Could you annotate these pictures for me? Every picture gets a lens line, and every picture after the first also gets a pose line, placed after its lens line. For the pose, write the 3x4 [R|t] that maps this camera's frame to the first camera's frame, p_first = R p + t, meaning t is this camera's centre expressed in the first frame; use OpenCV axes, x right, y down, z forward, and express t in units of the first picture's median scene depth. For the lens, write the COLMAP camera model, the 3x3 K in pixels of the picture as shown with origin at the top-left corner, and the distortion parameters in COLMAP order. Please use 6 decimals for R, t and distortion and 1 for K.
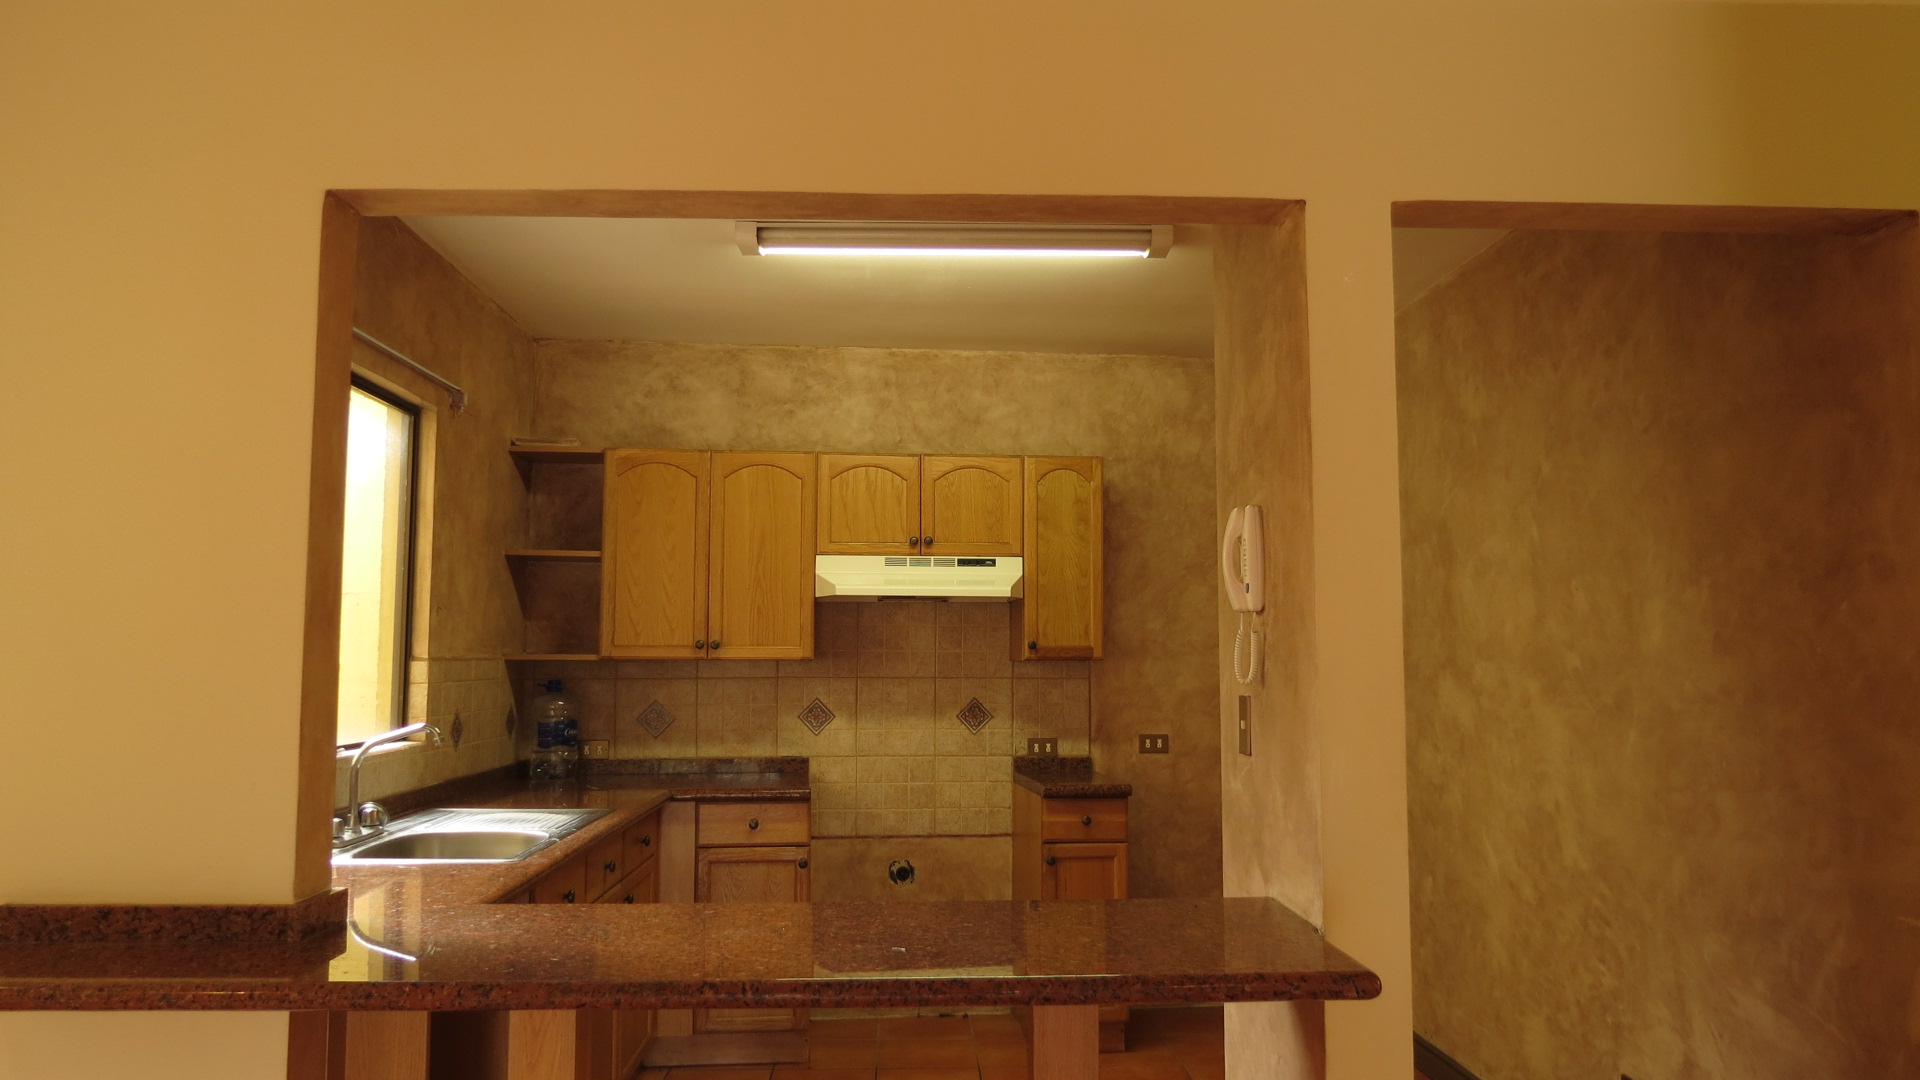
lens RADIAL K [[1365.4, 0, 965.5], [0, 1365.4, 544.2], [0, 0, 1]] dist [-0.023483, 0.012479]
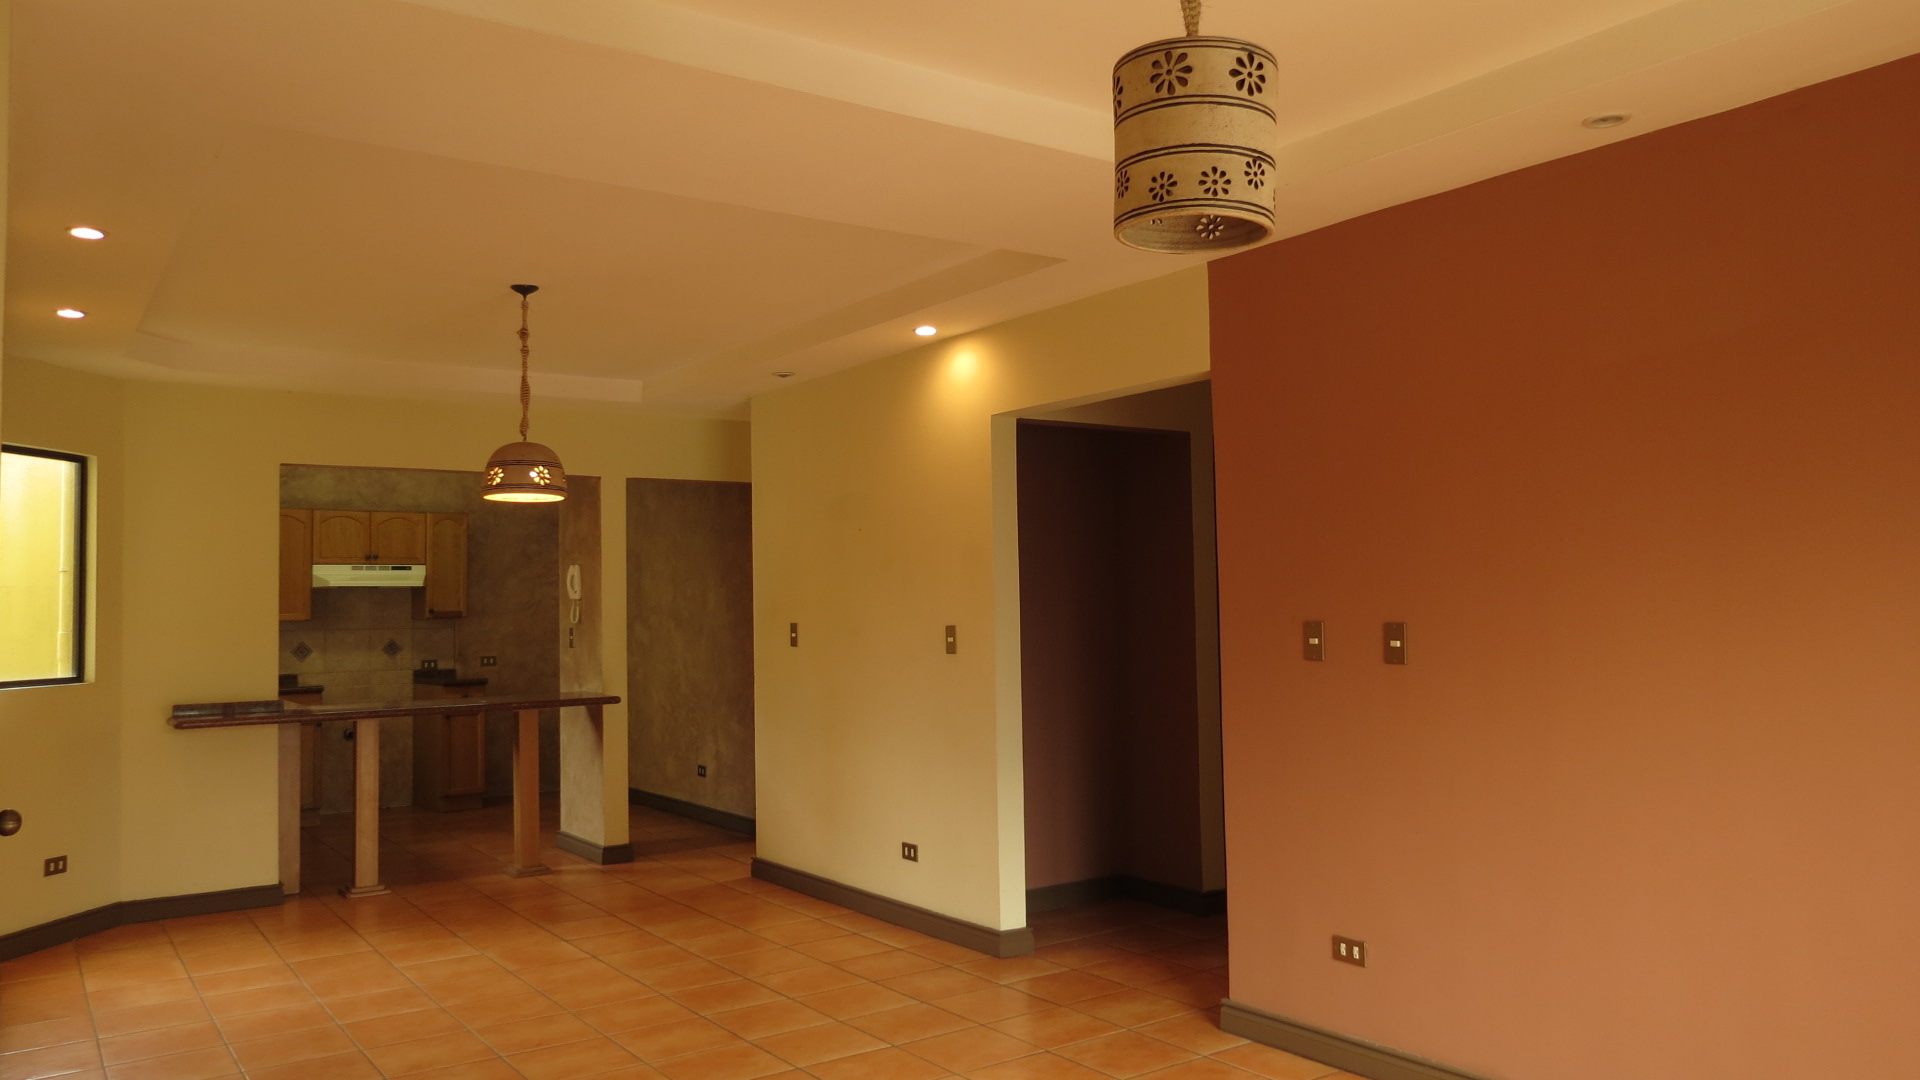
lens RADIAL K [[1365.4, 0, 962.0], [0, 1365.4, 543.6], [0, 0, 1]] dist [-0.023483, 0.012479]
pose [[0.840432, 0.010173, 0.541822, -0.365920], [-0.026802, 0.999381, 0.022809, -0.085695], [-0.541254, -0.033691, 0.840184, -1.029981]]
